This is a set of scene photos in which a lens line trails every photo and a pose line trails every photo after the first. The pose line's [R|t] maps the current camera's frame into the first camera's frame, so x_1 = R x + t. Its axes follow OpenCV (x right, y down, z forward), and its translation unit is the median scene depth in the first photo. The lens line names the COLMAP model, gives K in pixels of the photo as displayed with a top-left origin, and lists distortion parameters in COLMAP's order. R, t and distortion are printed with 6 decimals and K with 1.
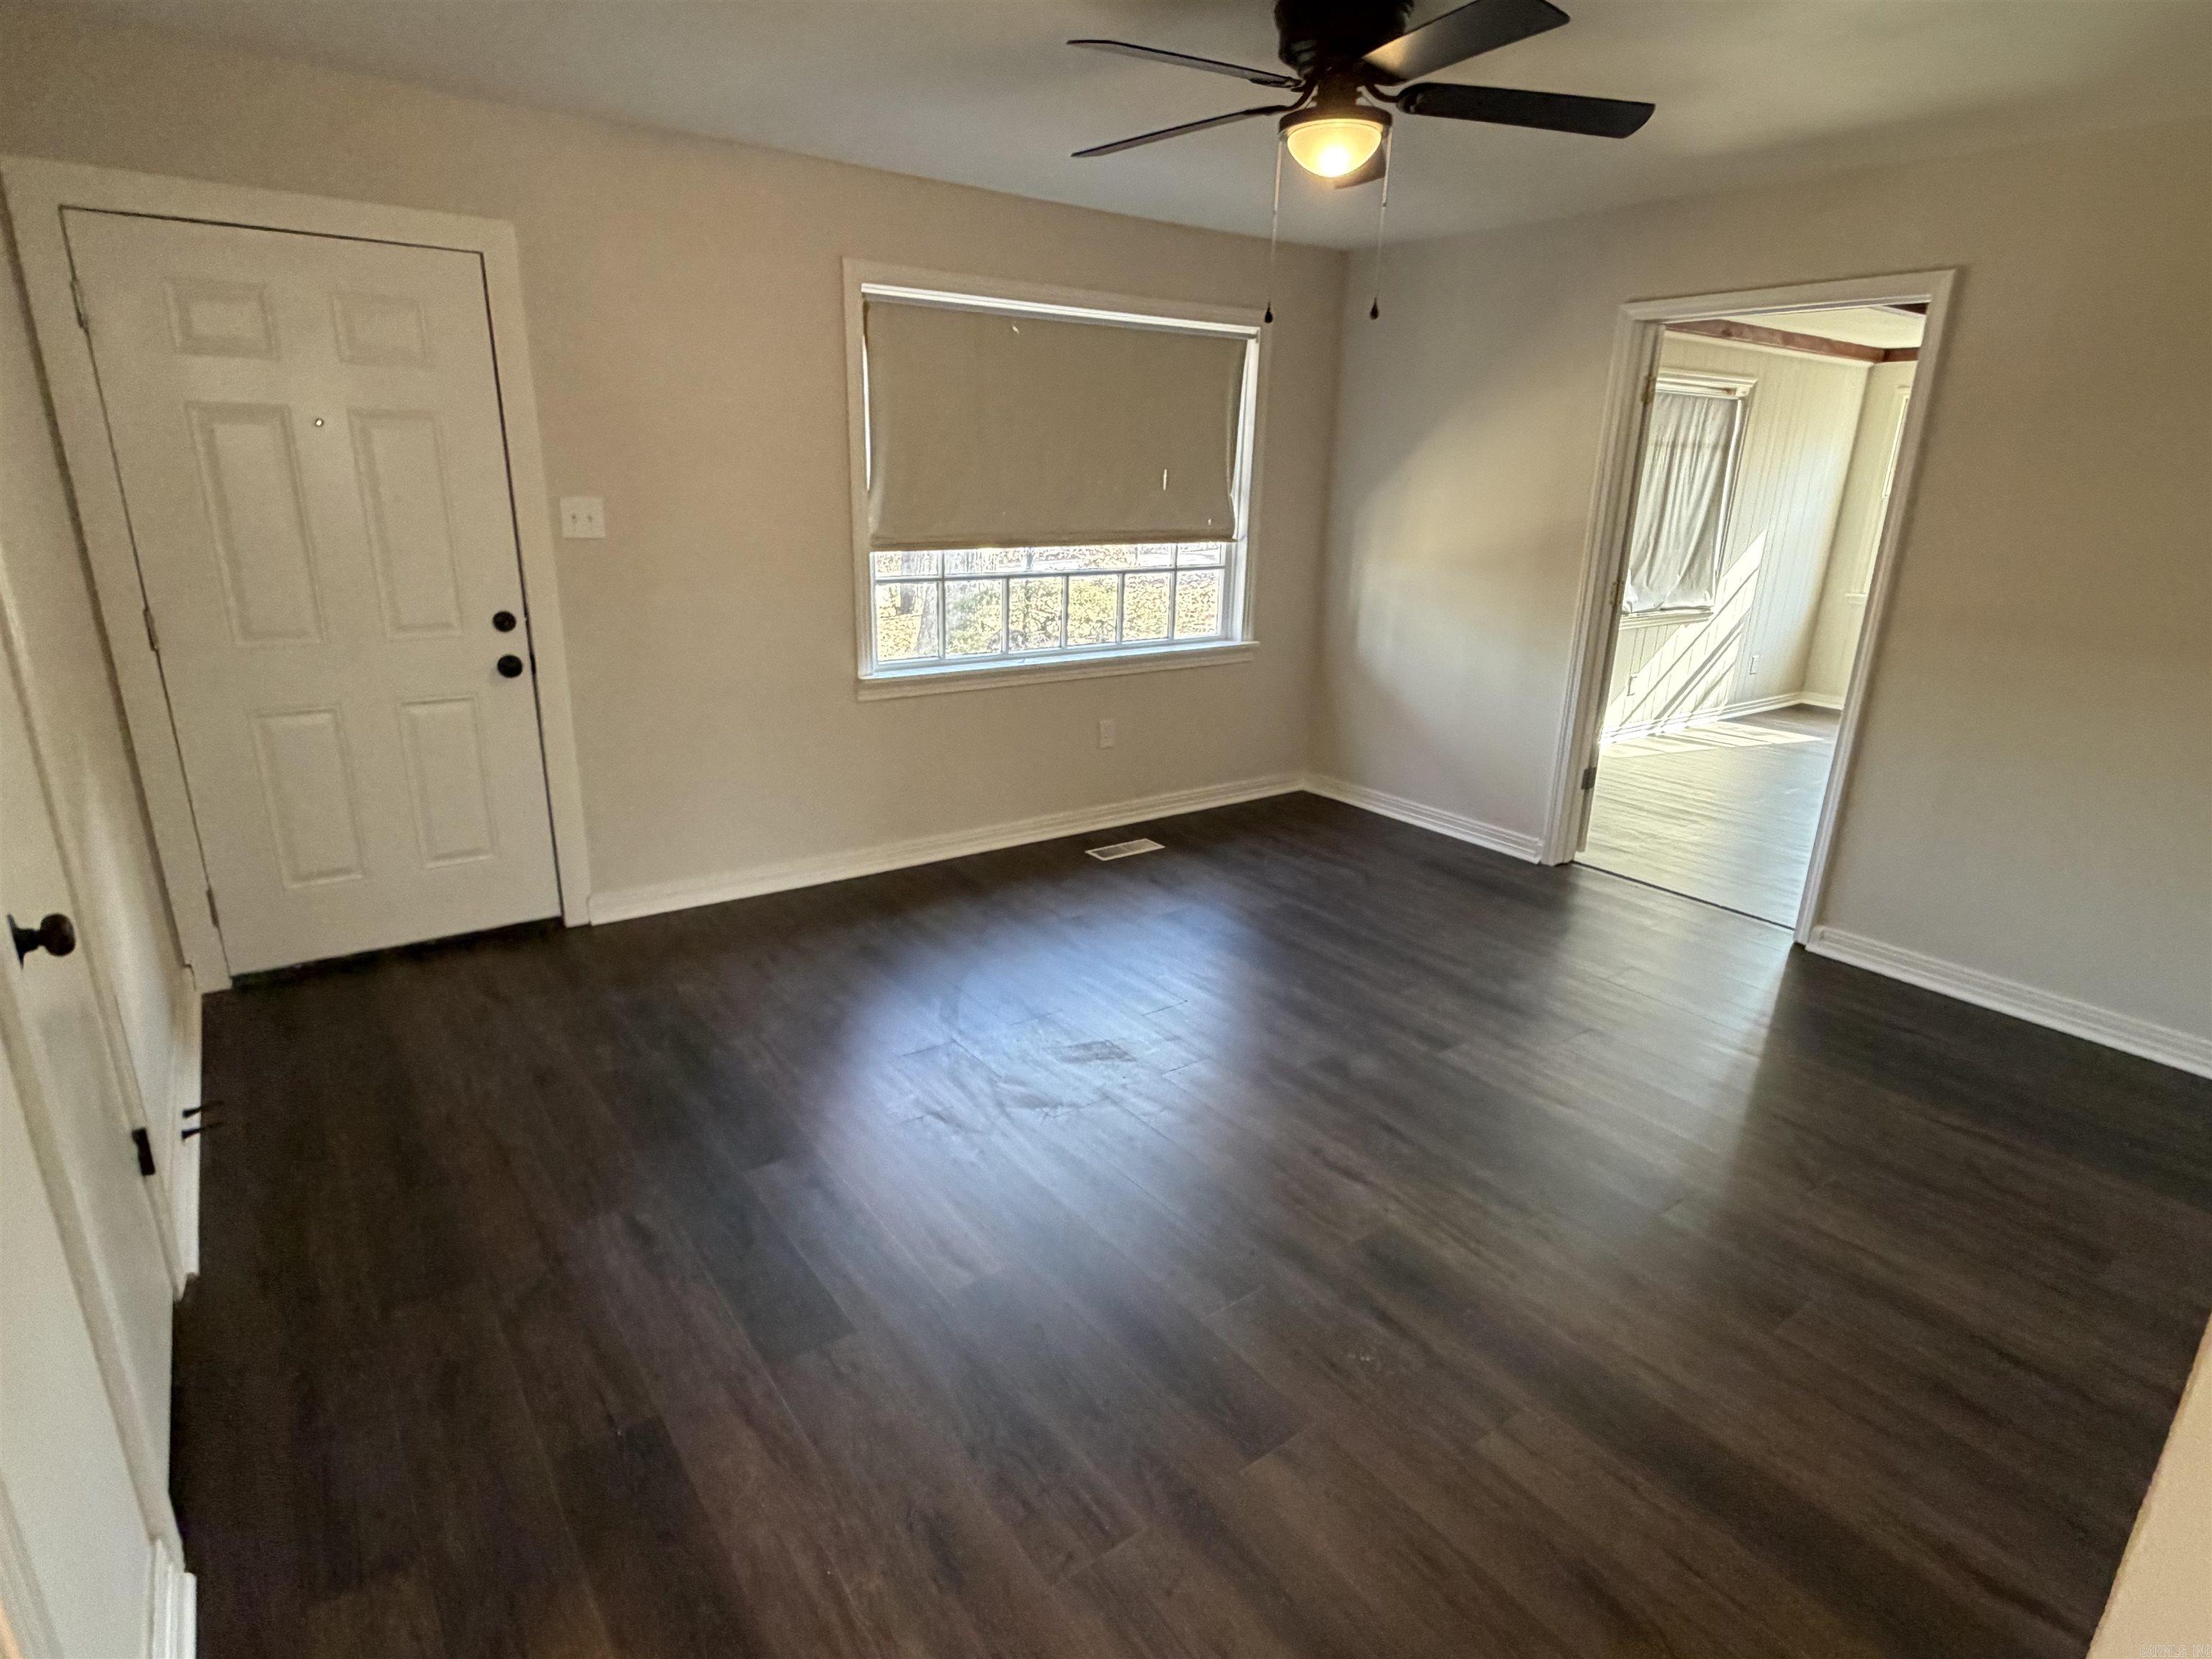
lens RADIAL K [[1160.0, 0, 1099.7], [0, 1160.0, 832.2], [0, 0, 1]] dist [0.002675, -0.001277]
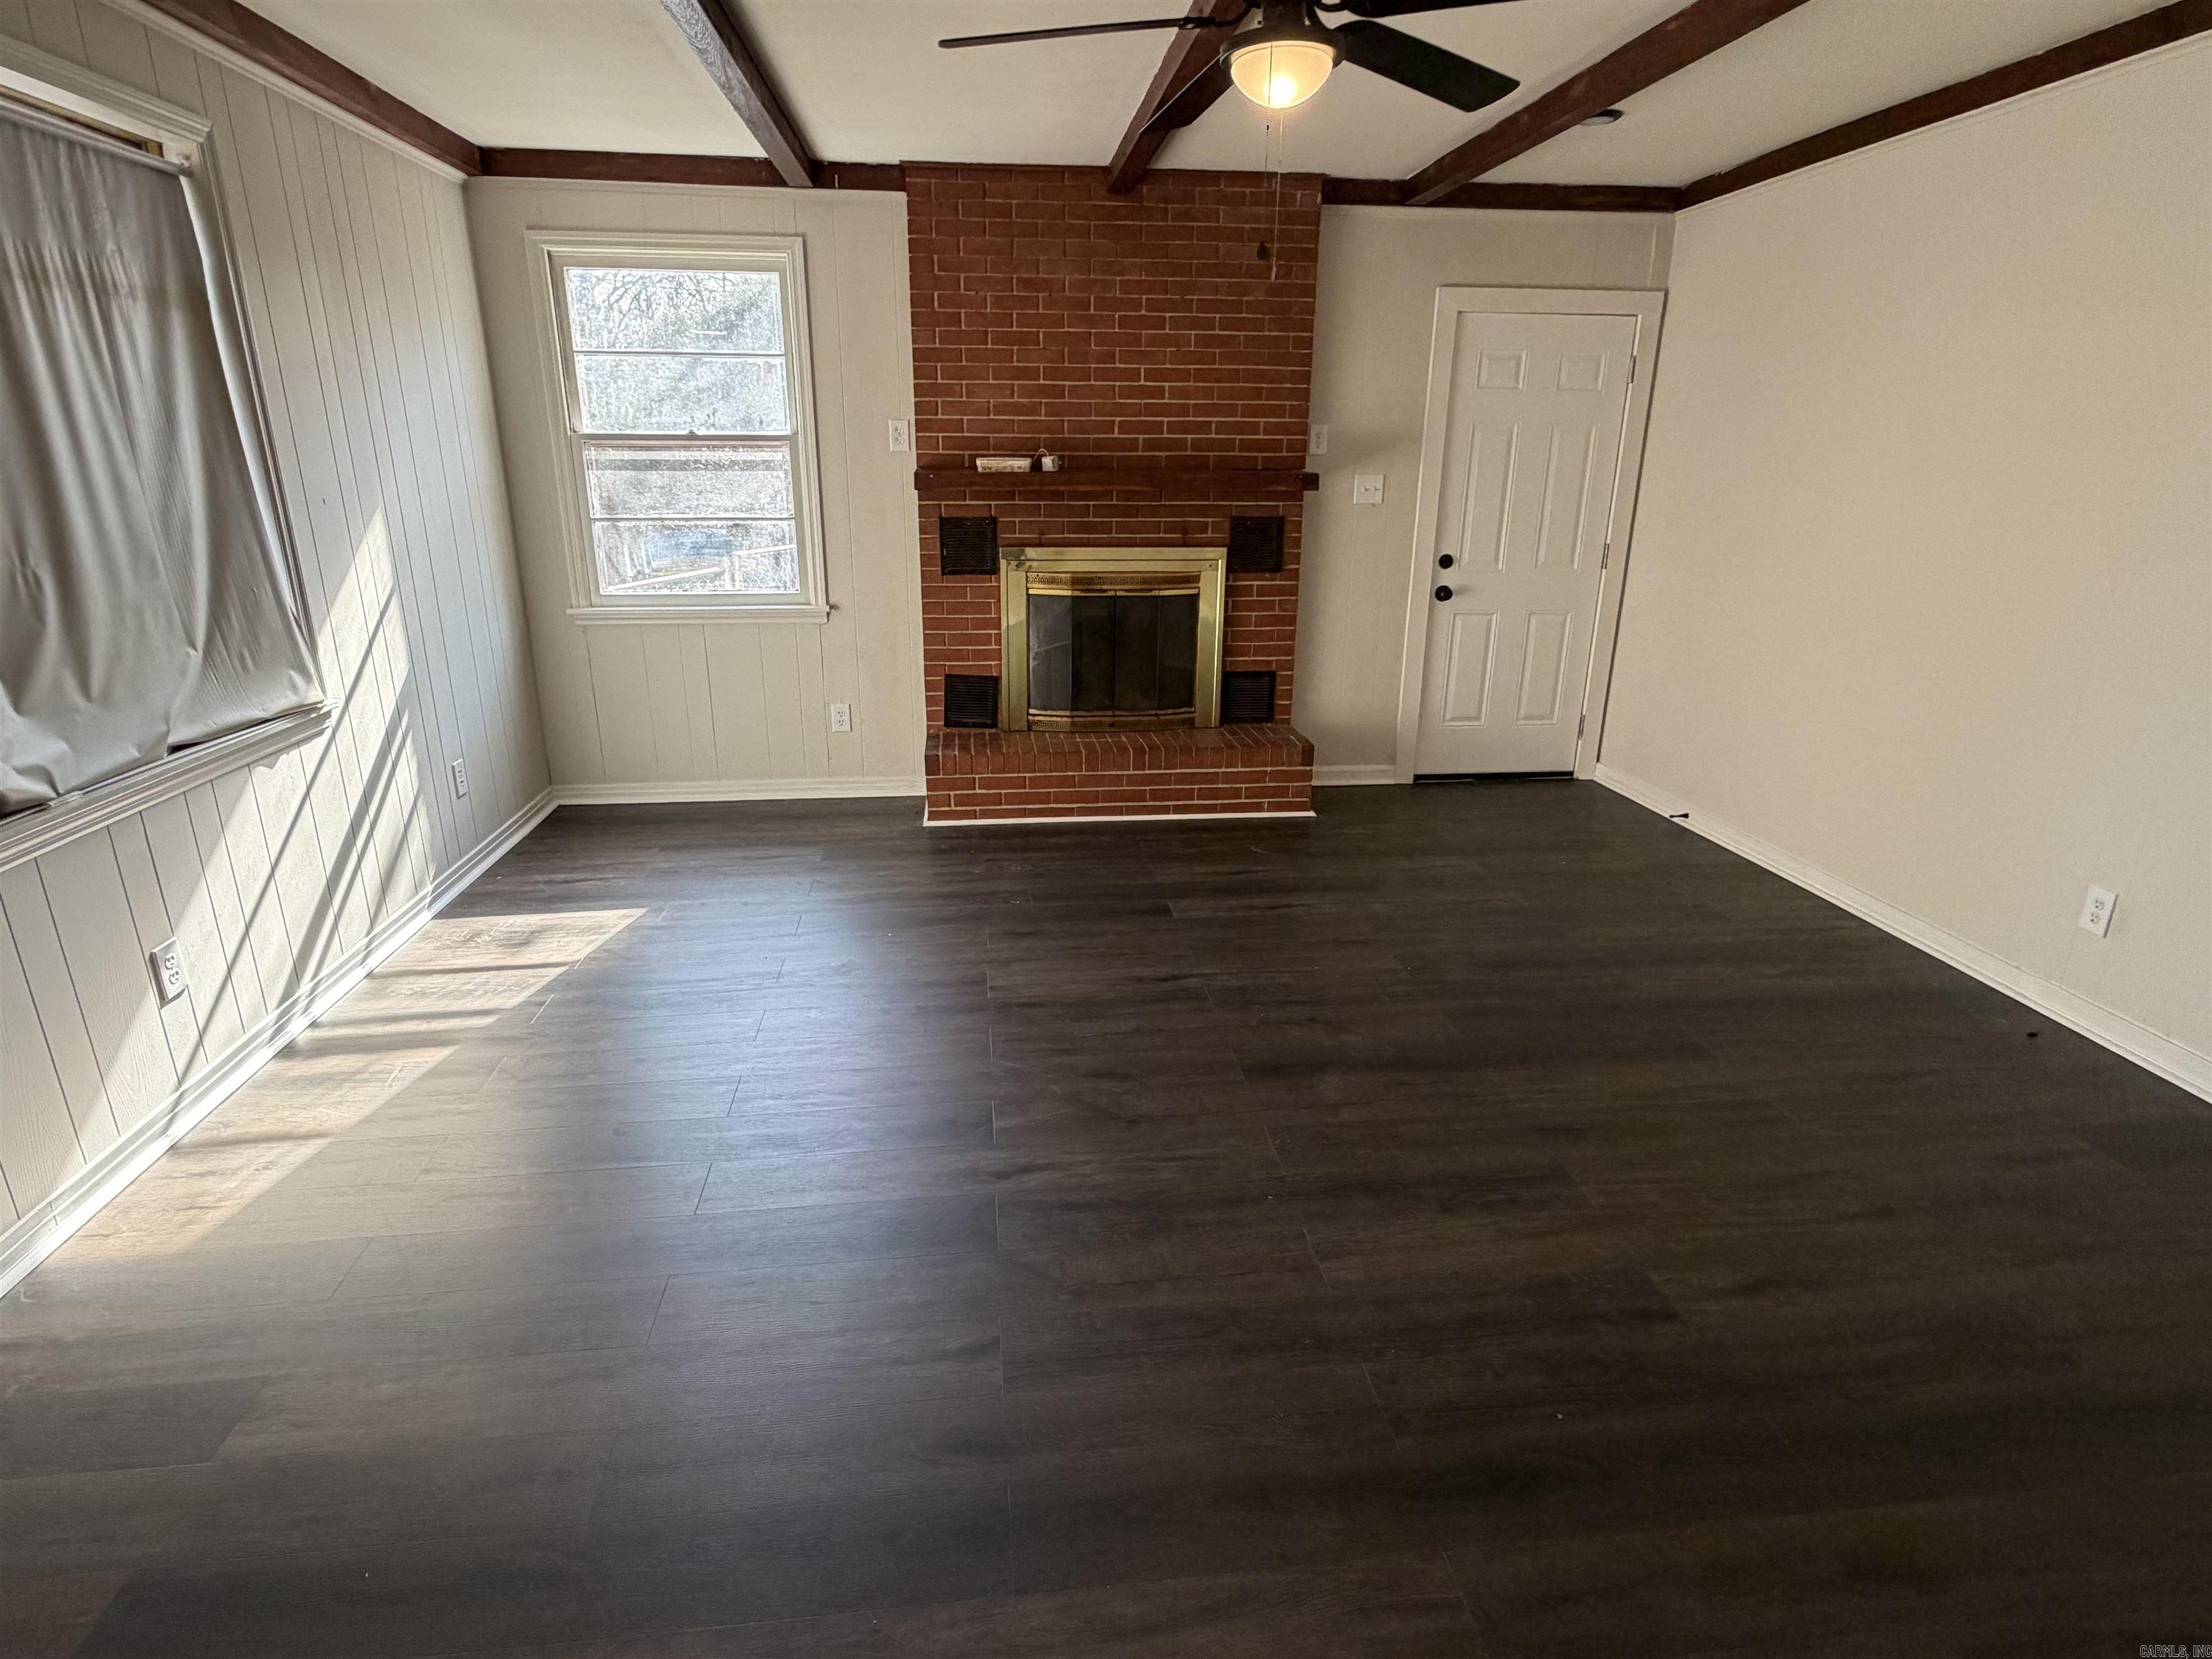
lens RADIAL K [[1160.0, 0, 1094.8], [0, 1160.0, 827.7], [0, 0, 1]] dist [0.002675, -0.001277]
pose [[0.502927, -0.290115, 0.814185, 0.431627], [0.271240, 0.947375, 0.170027, -0.201020], [-0.820666, 0.135329, 0.555151, 0.749486]]
